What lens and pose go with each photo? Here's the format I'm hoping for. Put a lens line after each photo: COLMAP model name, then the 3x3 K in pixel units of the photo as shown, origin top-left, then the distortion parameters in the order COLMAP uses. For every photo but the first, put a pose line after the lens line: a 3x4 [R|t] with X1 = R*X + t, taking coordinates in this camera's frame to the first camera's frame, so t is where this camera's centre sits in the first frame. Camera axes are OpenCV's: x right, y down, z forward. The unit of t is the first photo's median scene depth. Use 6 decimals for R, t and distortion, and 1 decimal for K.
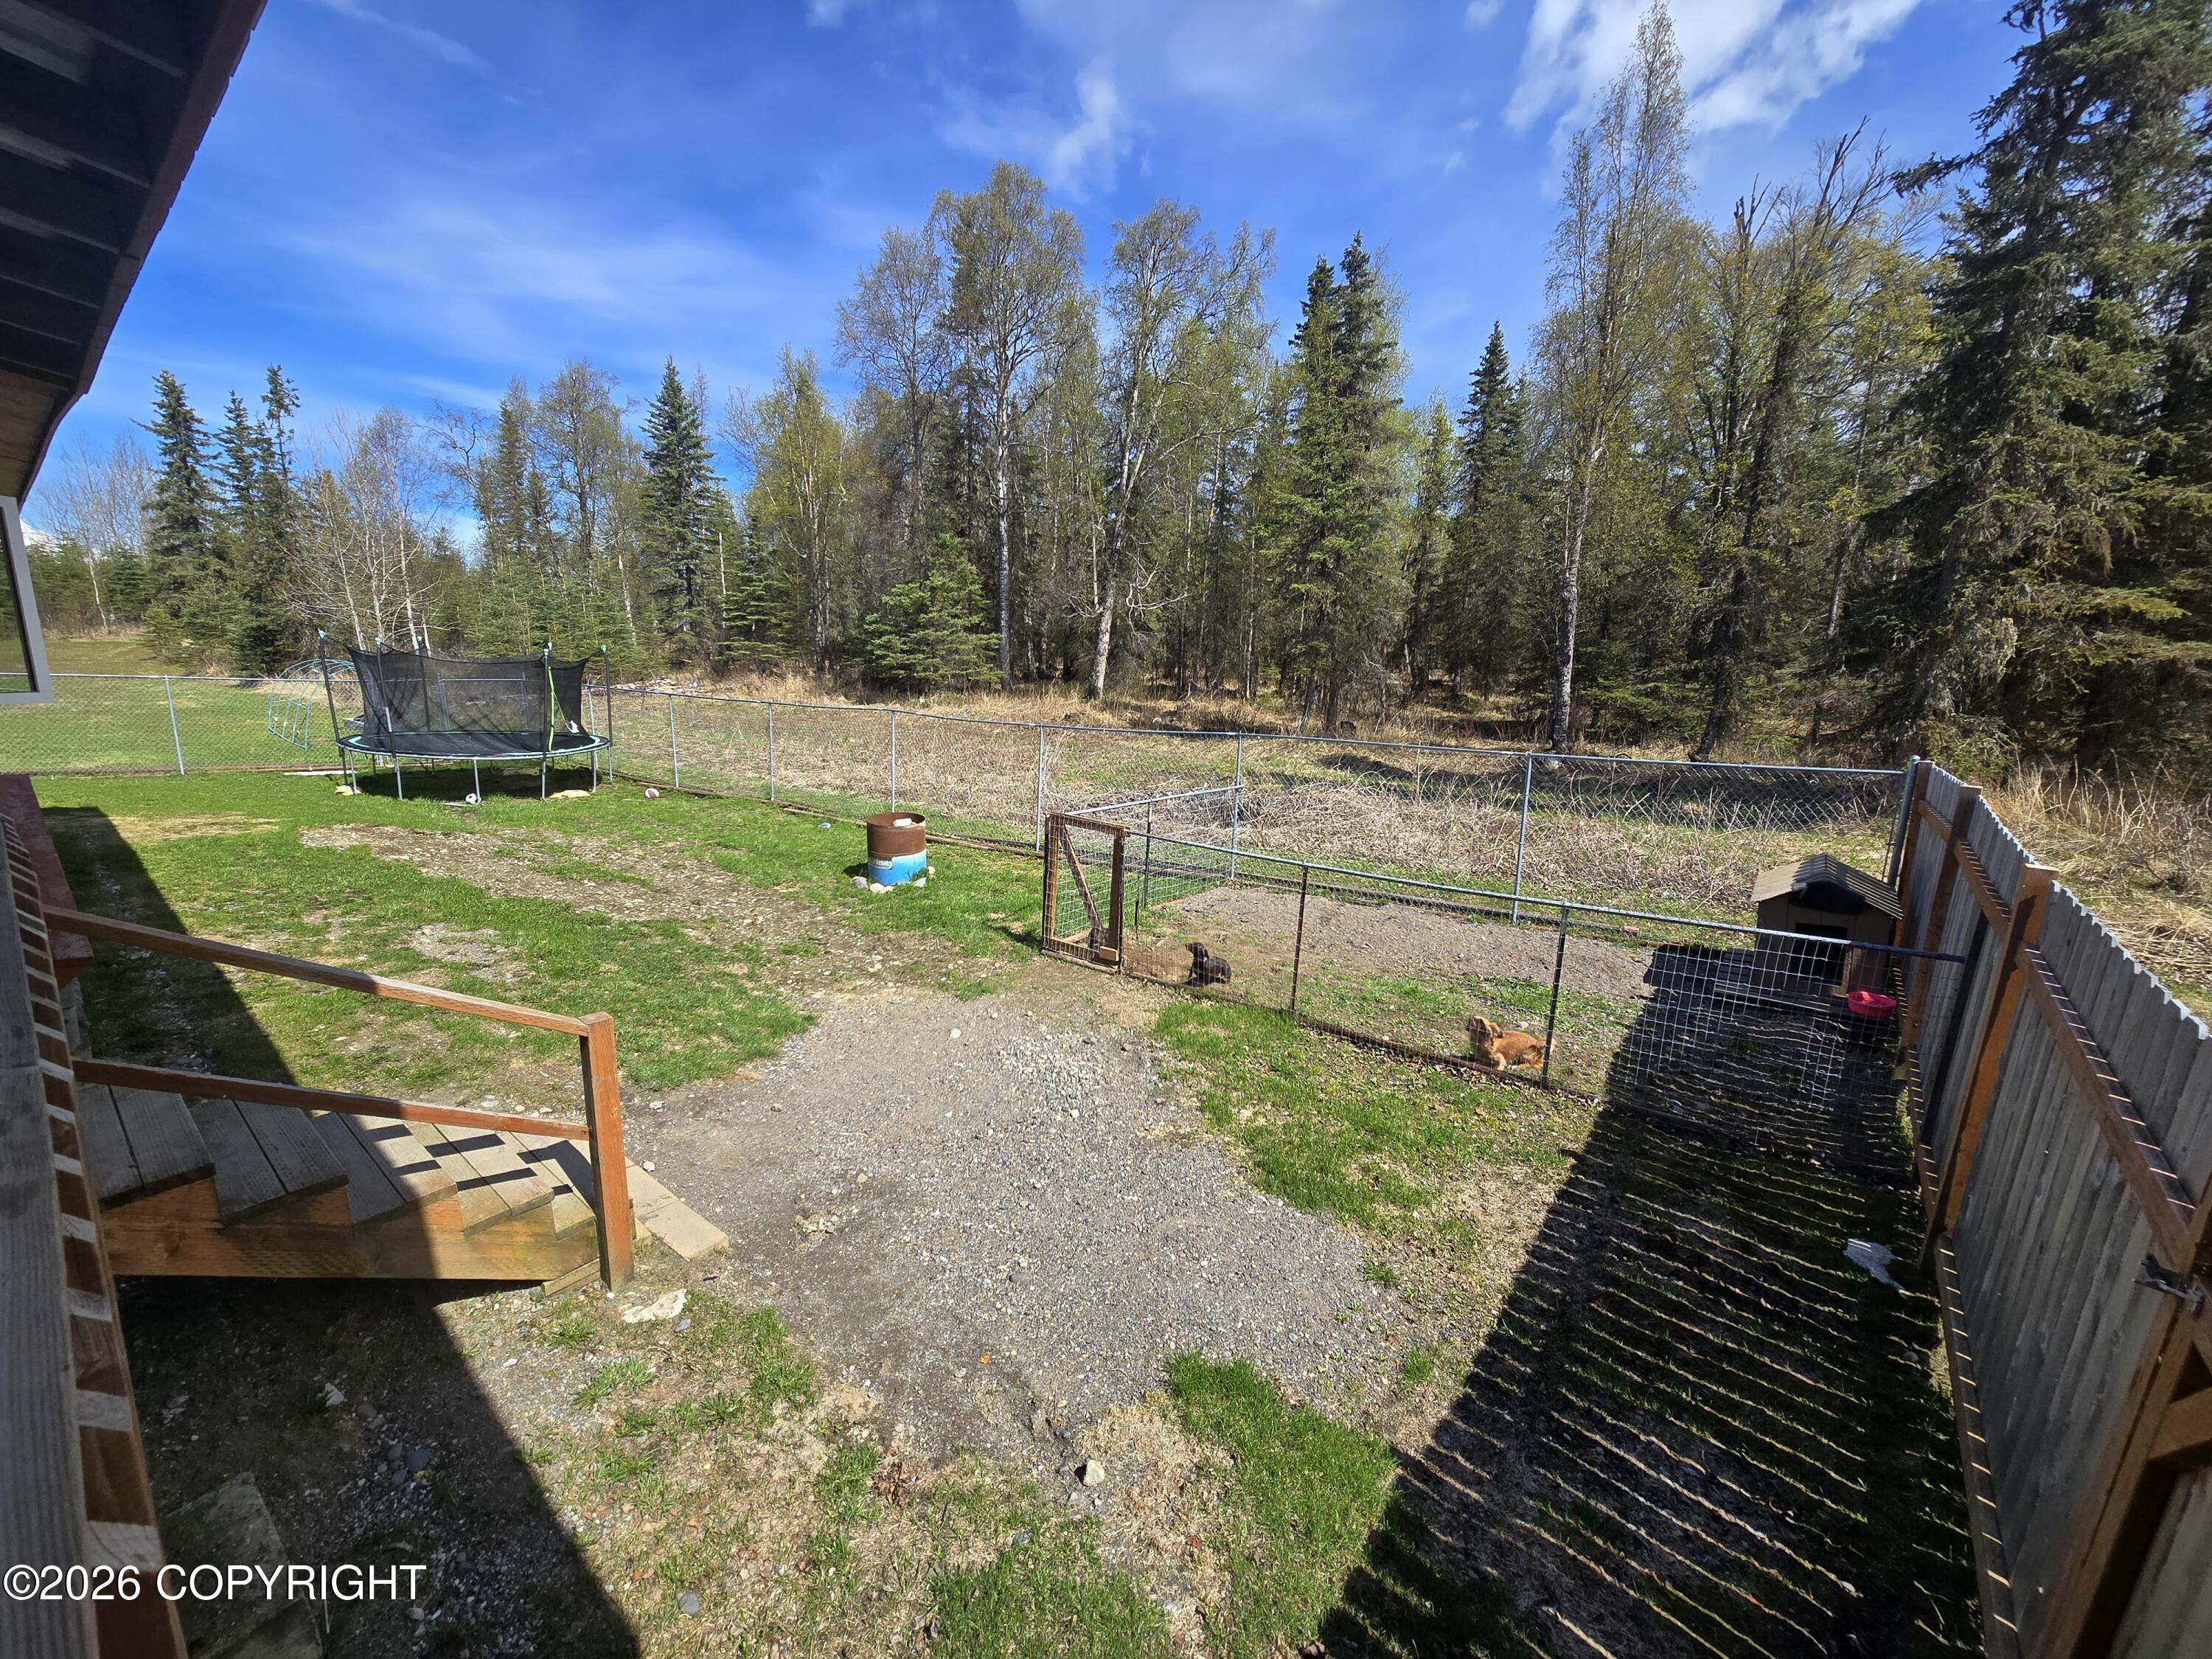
lens RADIAL K [[901.8, 0, 1112.0], [0, 901.8, 825.8], [0, 0, 1]] dist [0.004710, -0.000738]
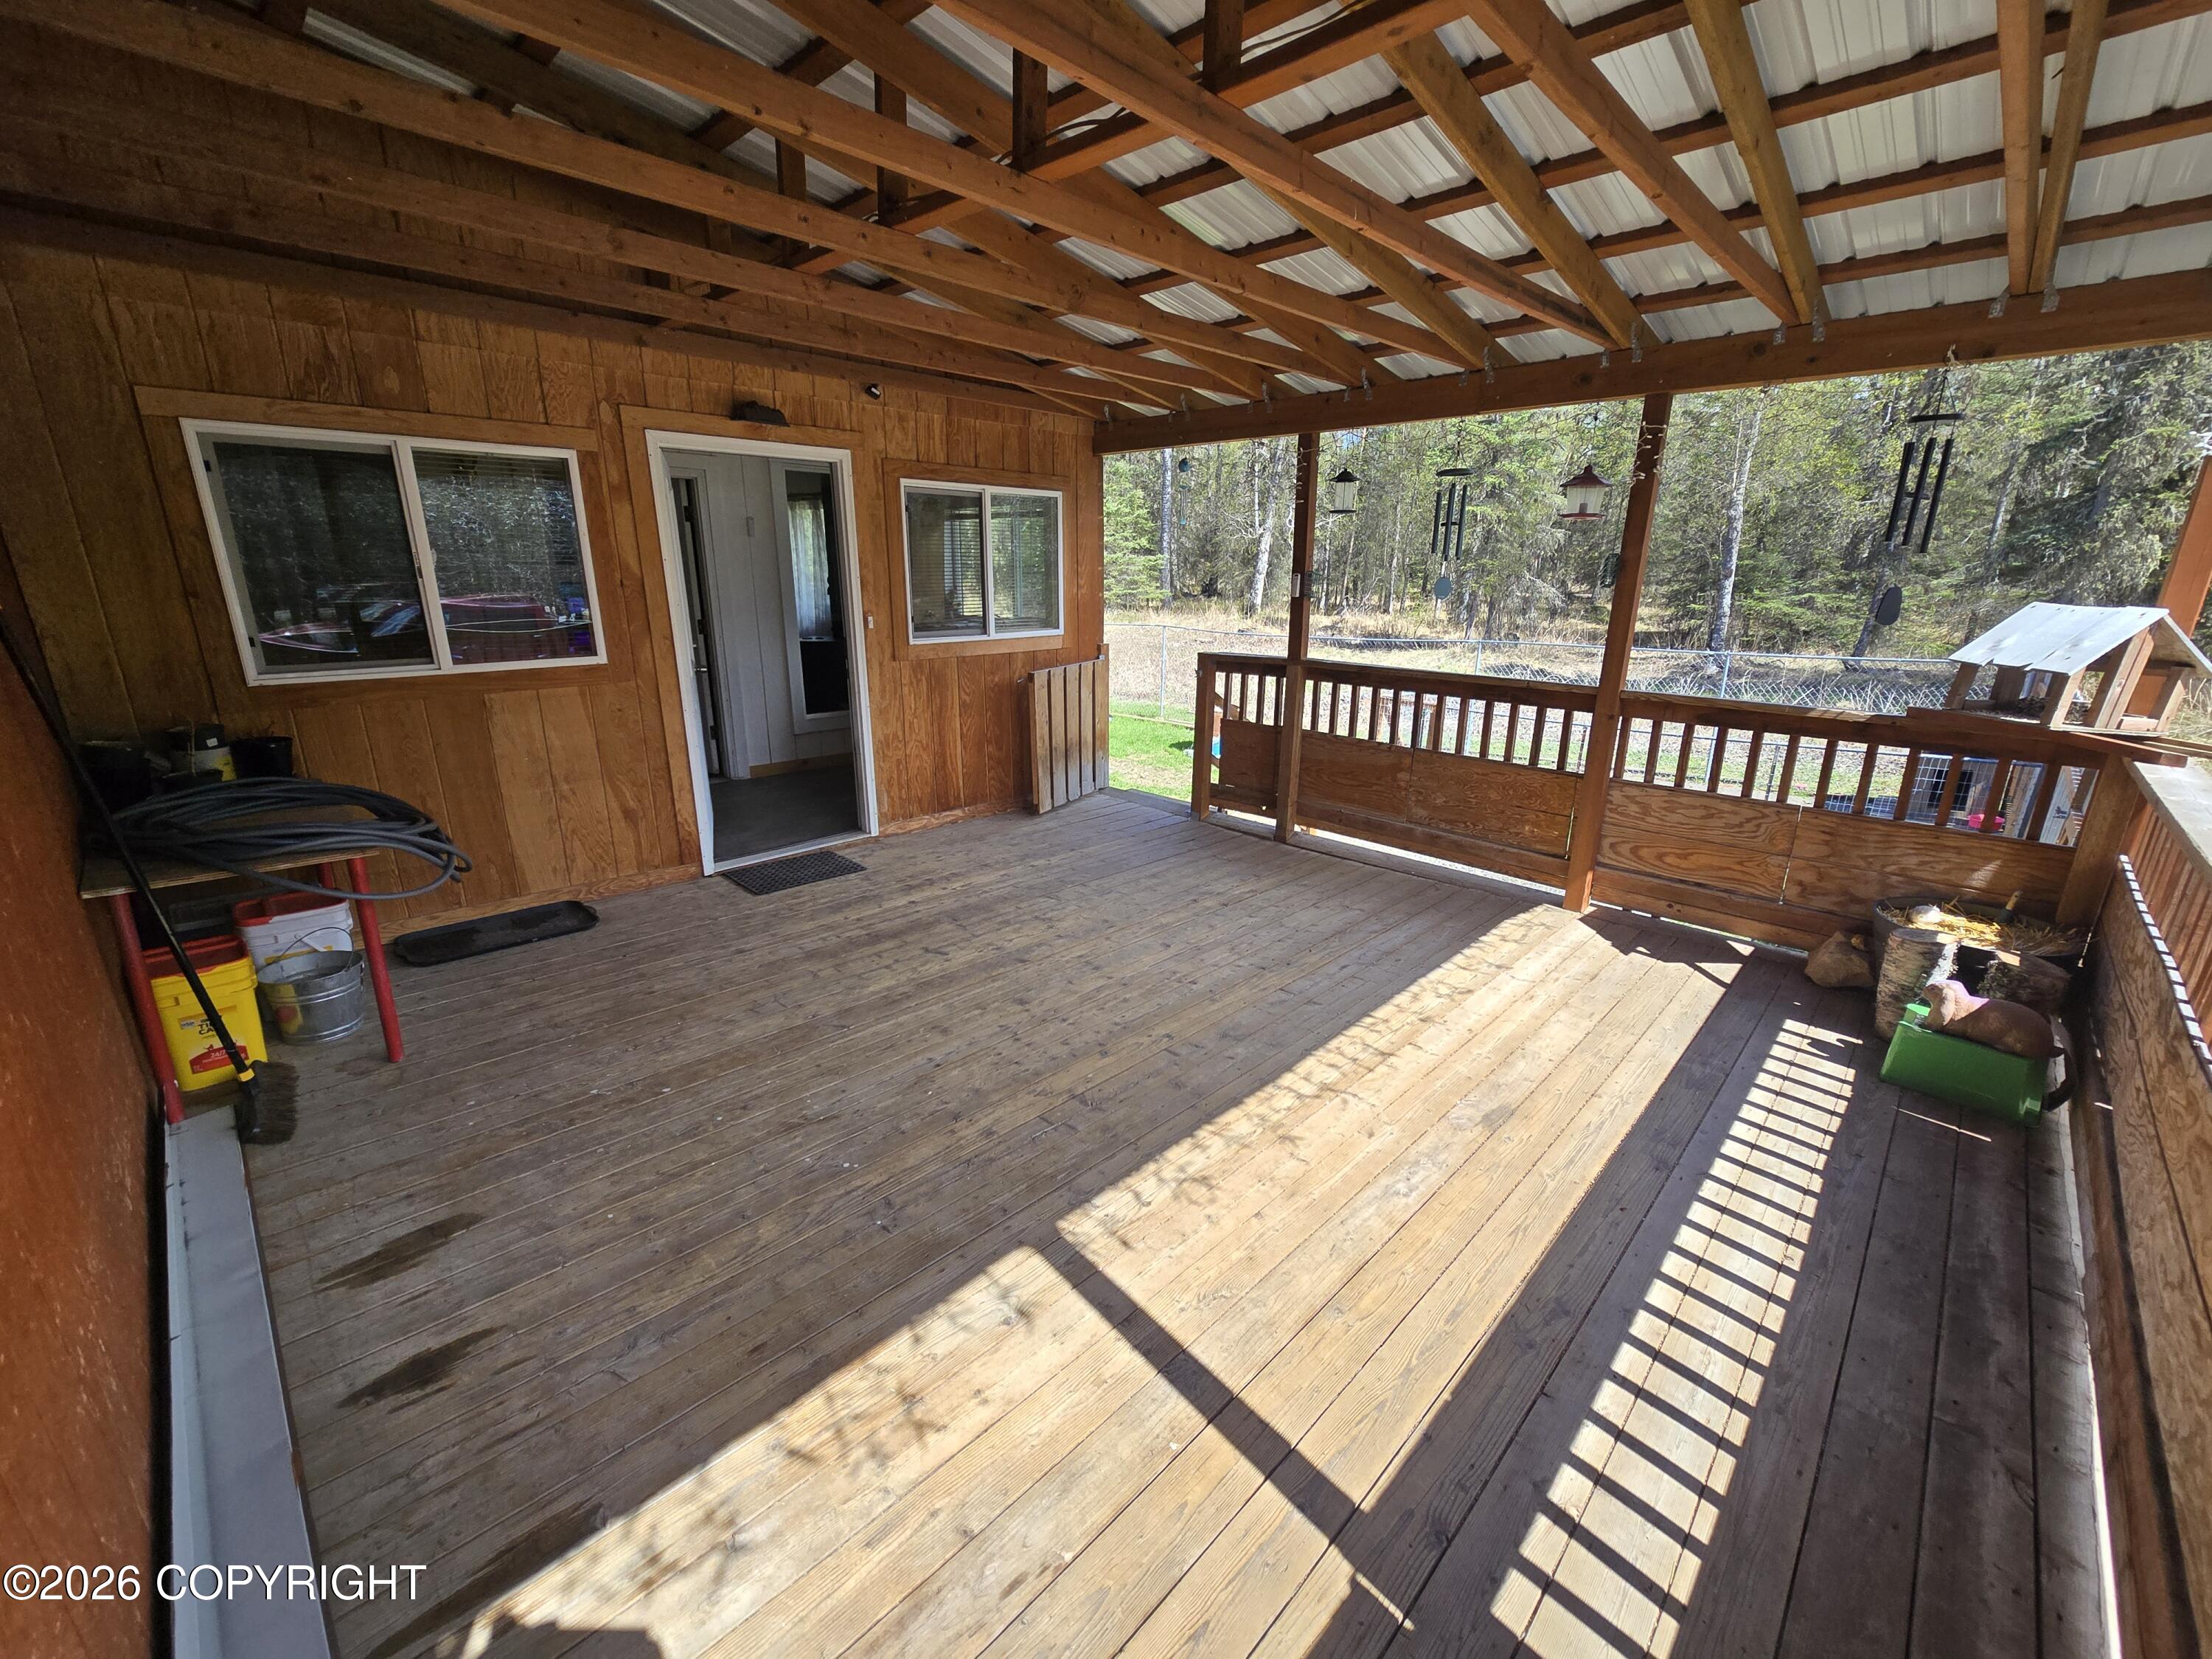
lens RADIAL K [[901.8, 0, 1108.6], [0, 901.8, 826.9], [0, 0, 1]] dist [0.004710, -0.000738]
pose [[0.995632, 0.011566, -0.092646, -0.126842], [-0.003138, 0.995882, 0.090604, 0.022922], [0.093313, -0.089917, 0.991568, -0.168782]]
